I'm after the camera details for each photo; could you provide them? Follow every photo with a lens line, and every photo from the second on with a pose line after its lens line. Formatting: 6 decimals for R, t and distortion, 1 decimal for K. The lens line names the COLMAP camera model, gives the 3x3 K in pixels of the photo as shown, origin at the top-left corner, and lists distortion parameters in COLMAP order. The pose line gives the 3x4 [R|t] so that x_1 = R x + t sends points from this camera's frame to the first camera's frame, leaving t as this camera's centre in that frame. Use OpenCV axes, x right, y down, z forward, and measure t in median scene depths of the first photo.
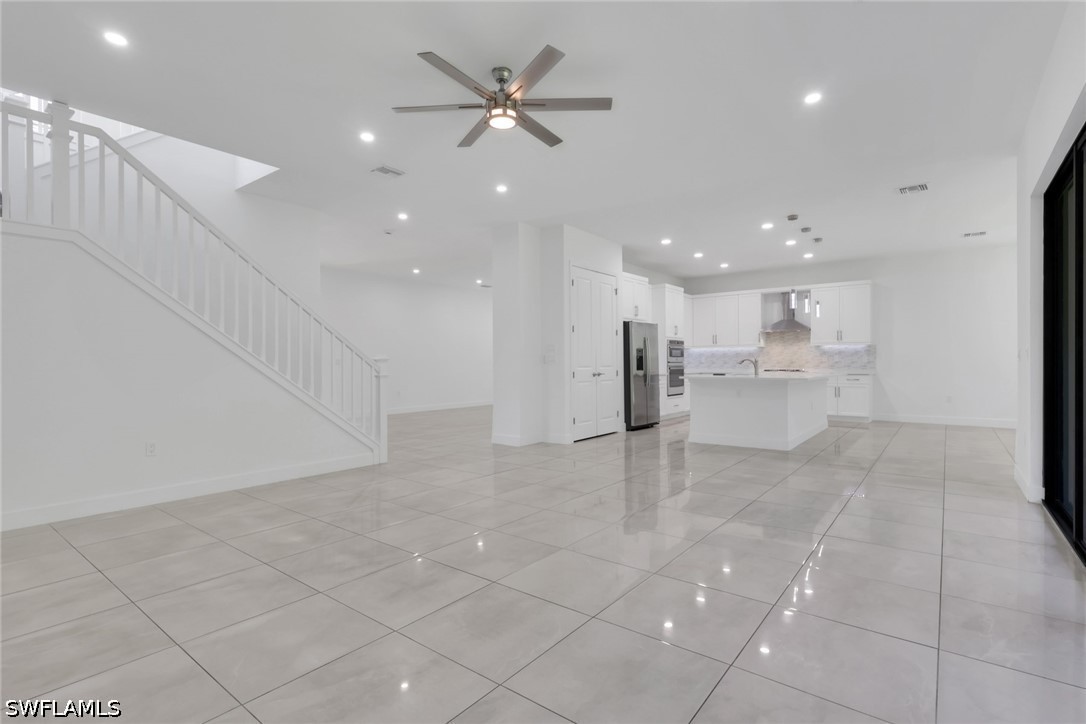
lens RADIAL K [[512.3, 0, 547.5], [0, 512.3, 367.3], [0, 0, 1]] dist [-0.002536, -0.000644]
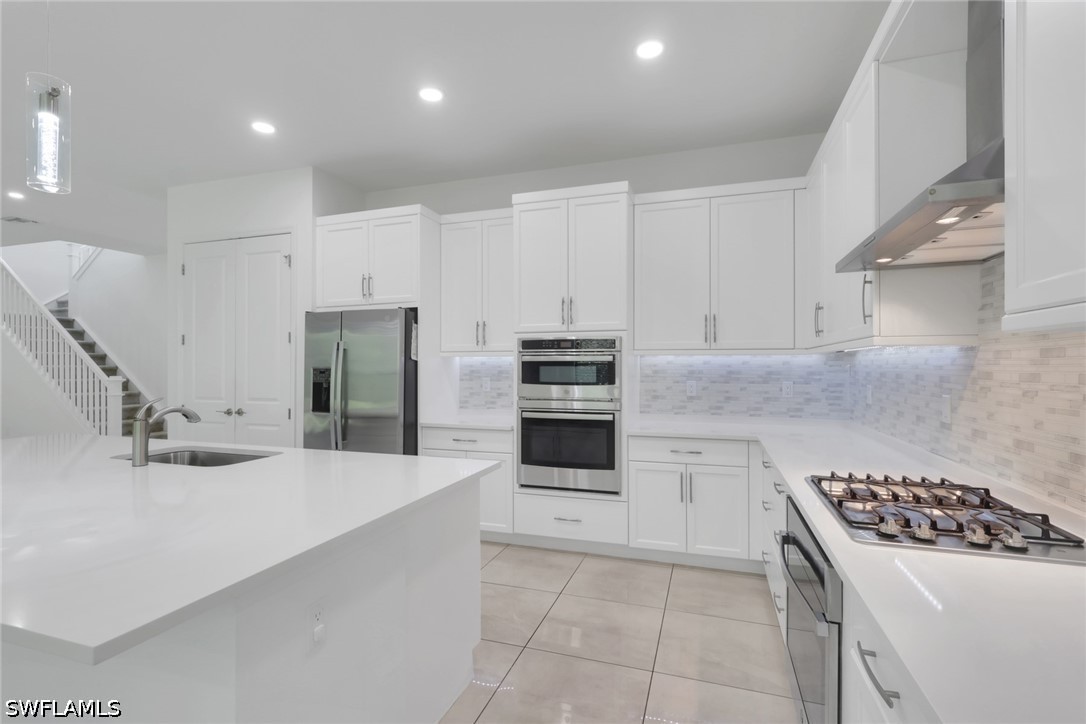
lens RADIAL K [[512.3, 0, 547.5], [0, 512.3, 367.3], [0, 0, 1]] dist [-0.002536, -0.000644]
pose [[0.339150, 0.007625, -0.940701, 0.614407], [-0.009415, 0.999945, 0.004711, -0.034957], [0.940685, 0.007259, 0.339203, 0.905314]]
